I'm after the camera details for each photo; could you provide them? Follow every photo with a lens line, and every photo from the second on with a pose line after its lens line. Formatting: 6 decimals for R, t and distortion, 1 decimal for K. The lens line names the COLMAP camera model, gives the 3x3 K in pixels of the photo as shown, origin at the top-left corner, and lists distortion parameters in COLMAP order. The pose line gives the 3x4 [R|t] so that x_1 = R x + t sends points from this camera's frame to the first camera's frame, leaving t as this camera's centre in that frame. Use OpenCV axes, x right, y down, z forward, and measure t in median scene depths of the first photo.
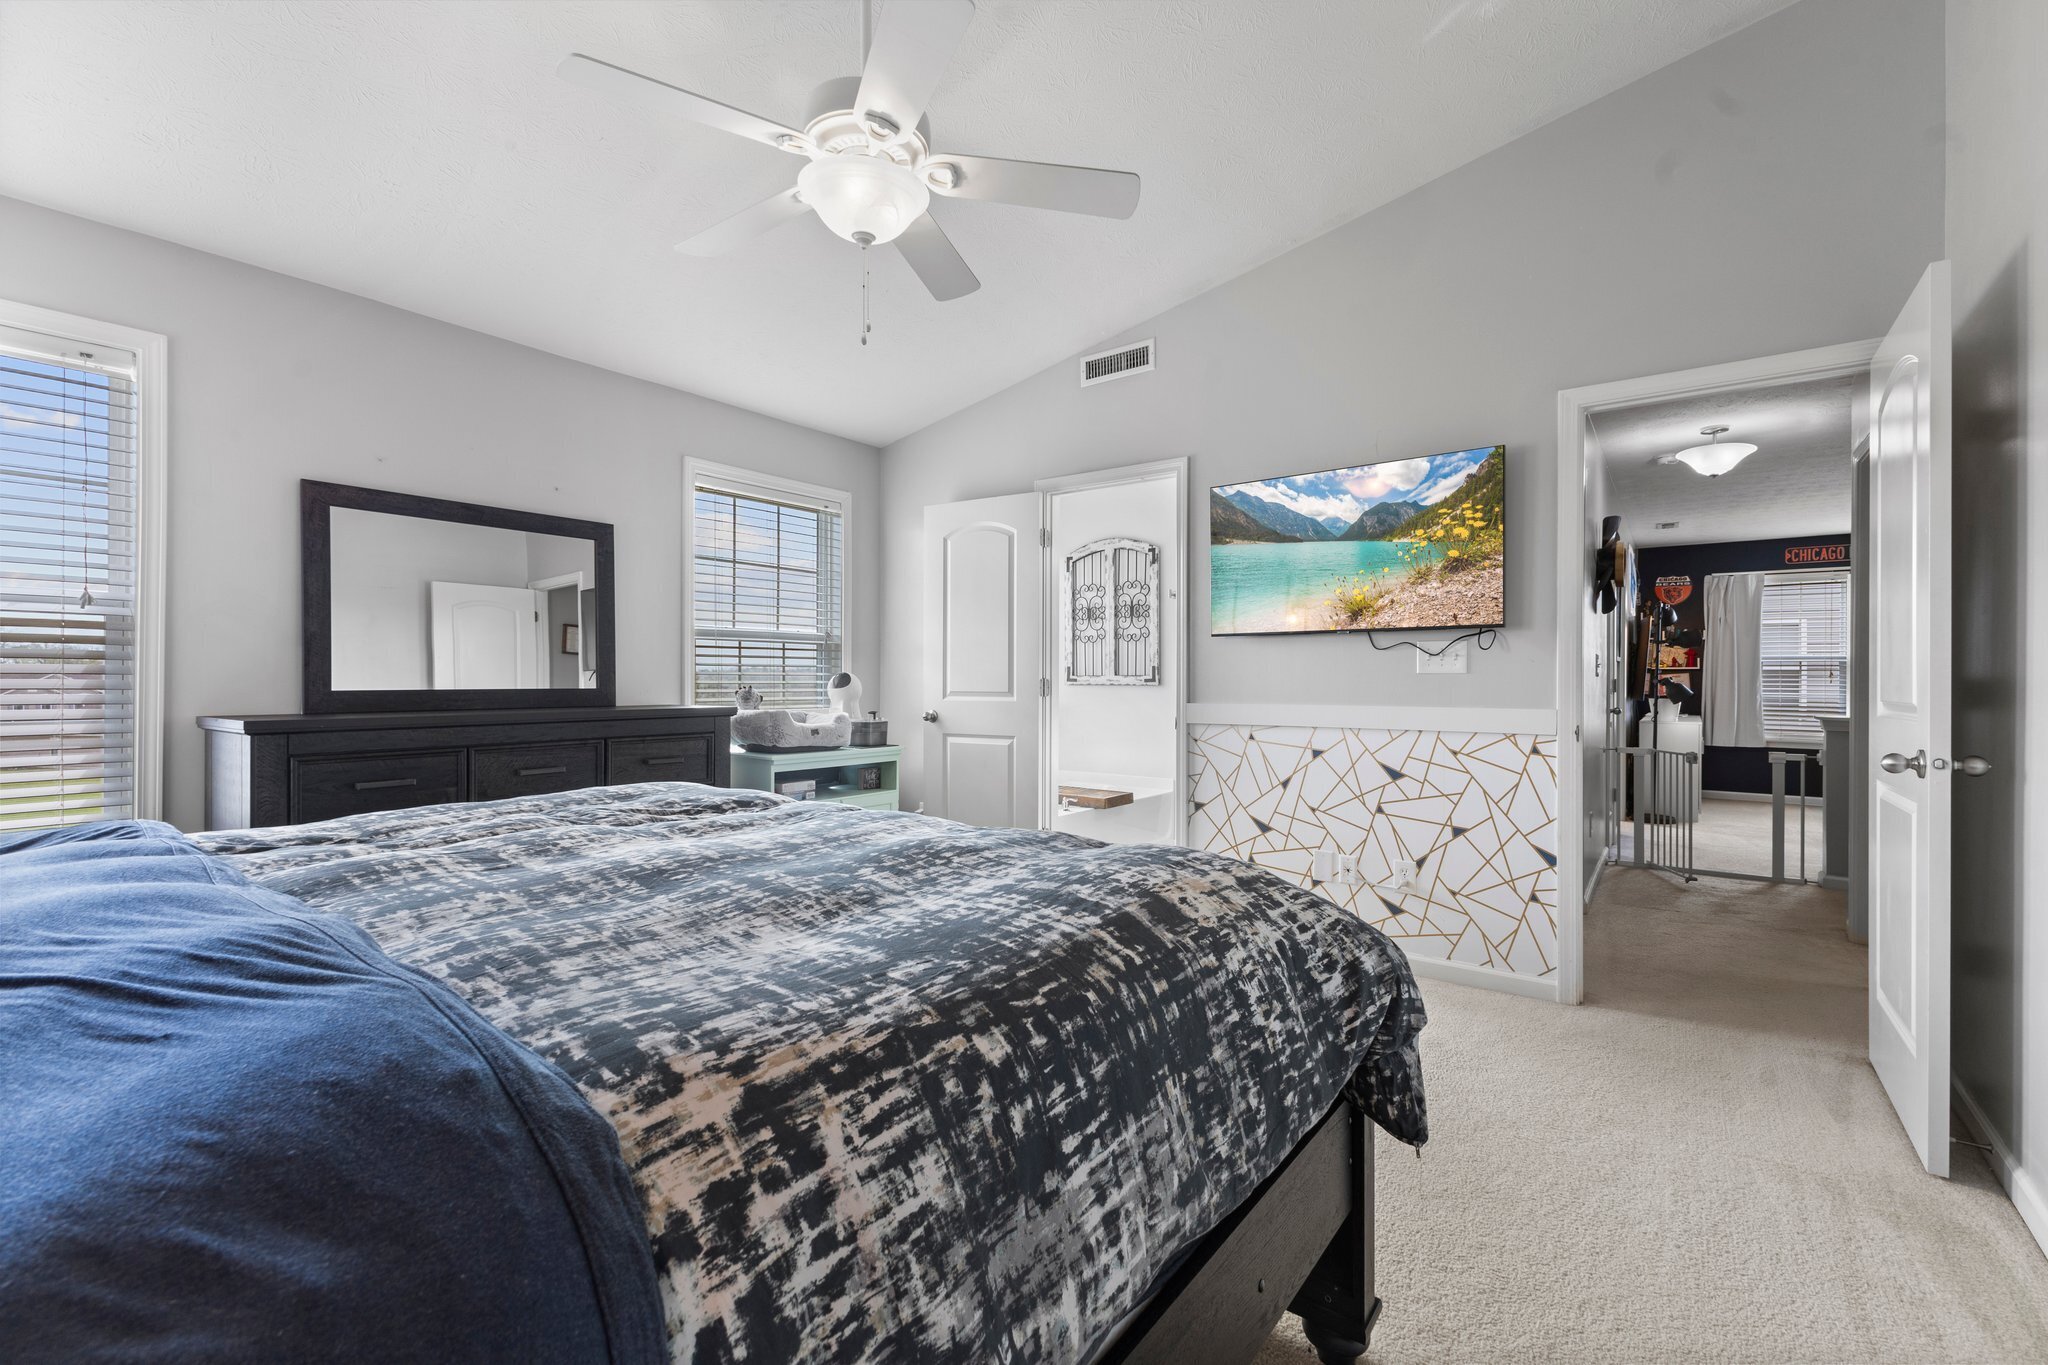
lens RADIAL K [[888.7, 0, 1021.1], [0, 888.7, 679.3], [0, 0, 1]] dist [0.016784, -0.005027]
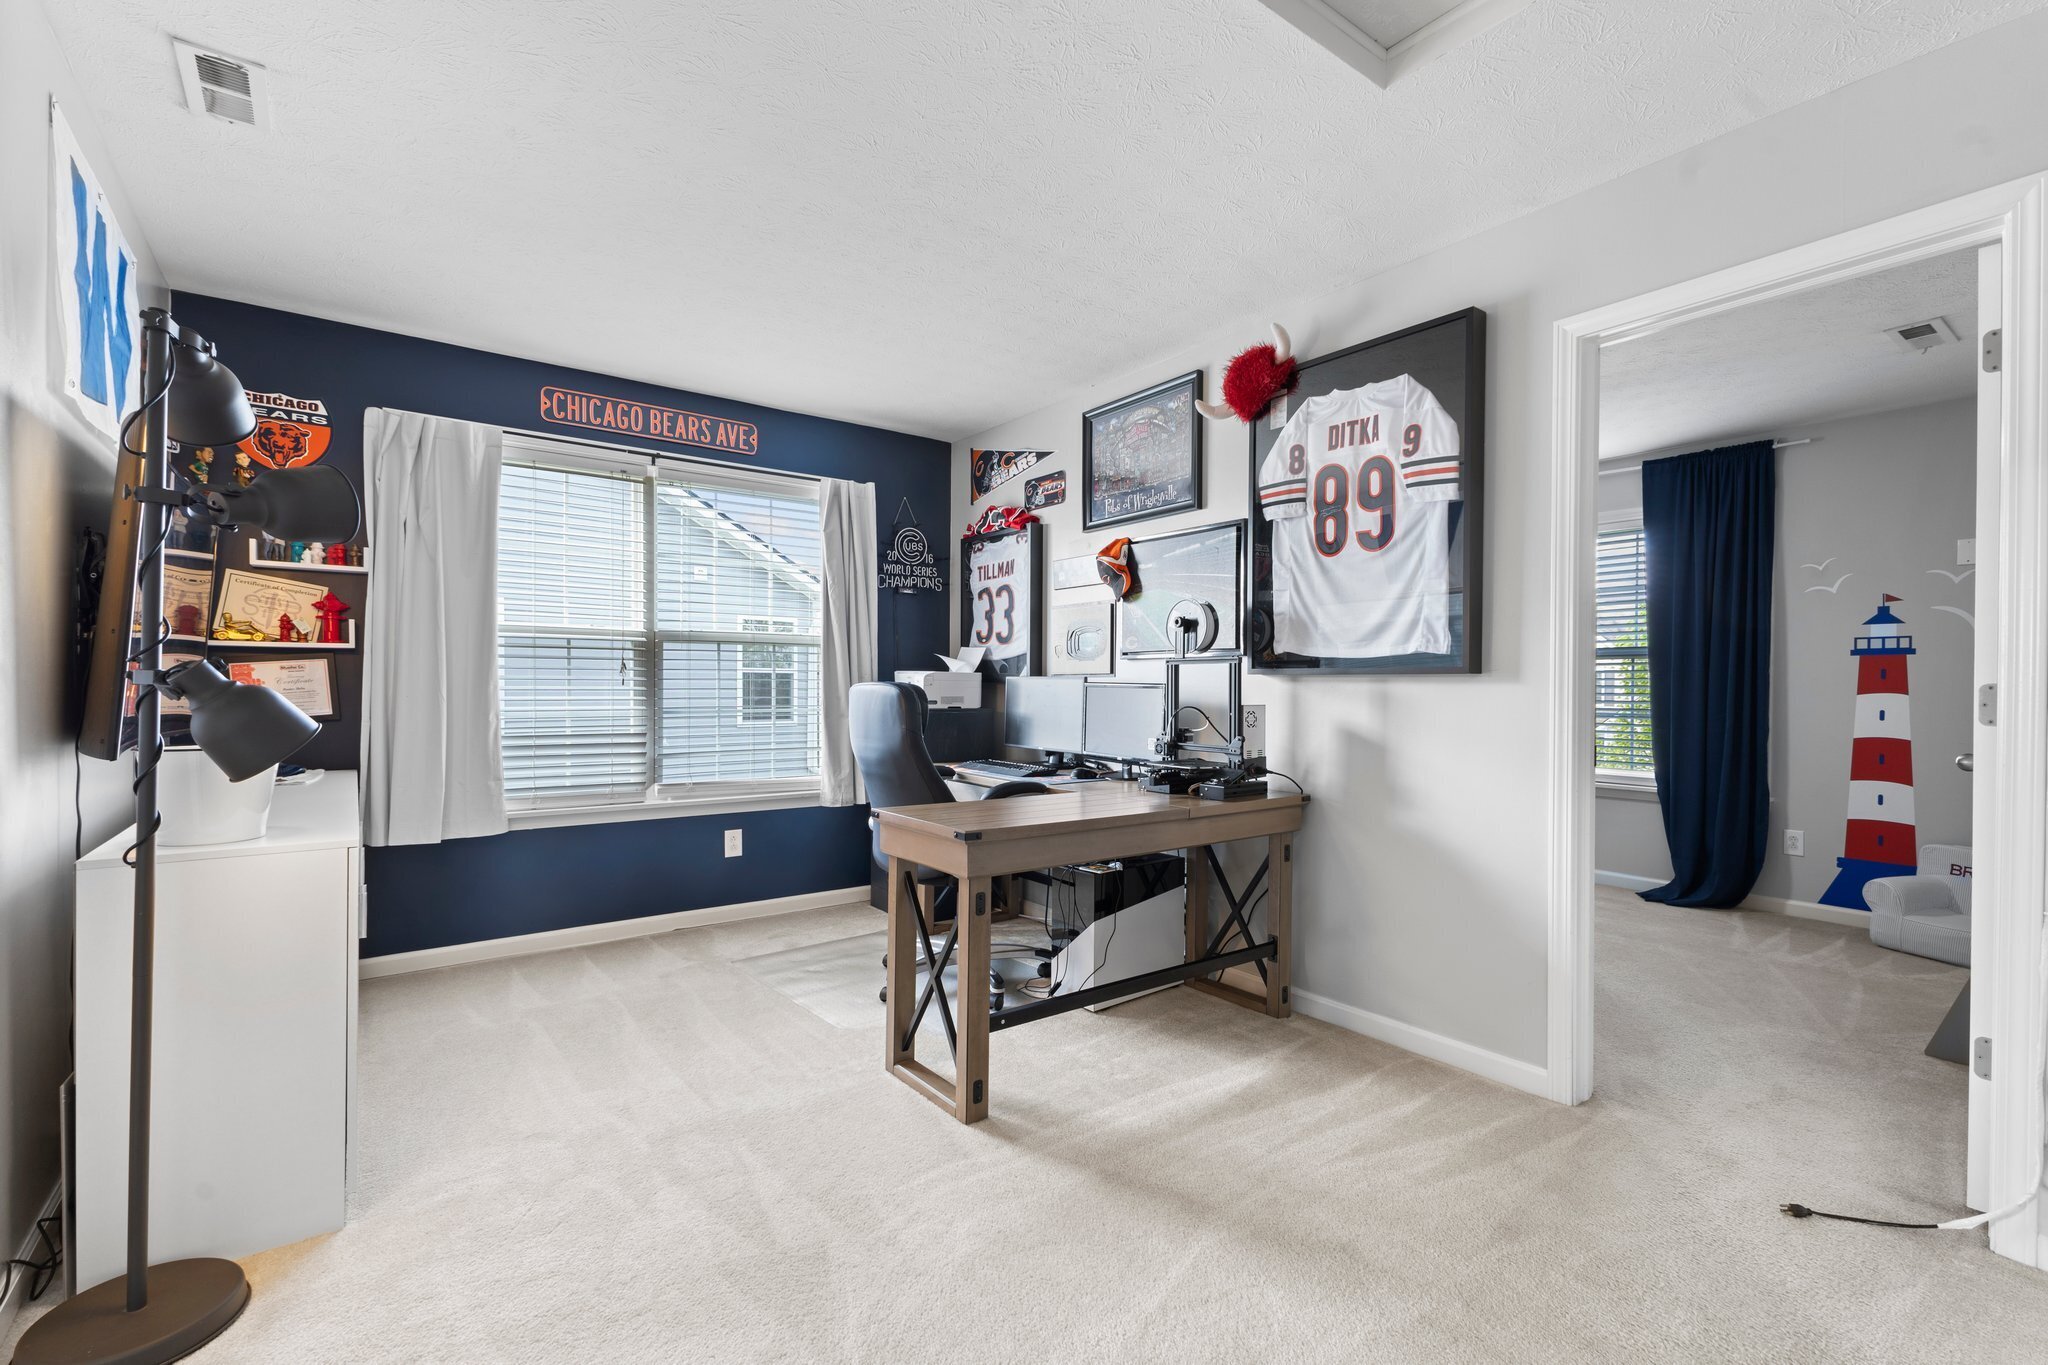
lens RADIAL K [[888.7, 0, 1008.0], [0, 888.7, 690.4], [0, 0, 1]] dist [0.016784, -0.005027]
pose [[0.294024, -0.008508, 0.955760, 0.484622], [-0.001432, 0.999955, 0.009341, 0.002319], [-0.955797, -0.004115, 0.293998, 0.634766]]
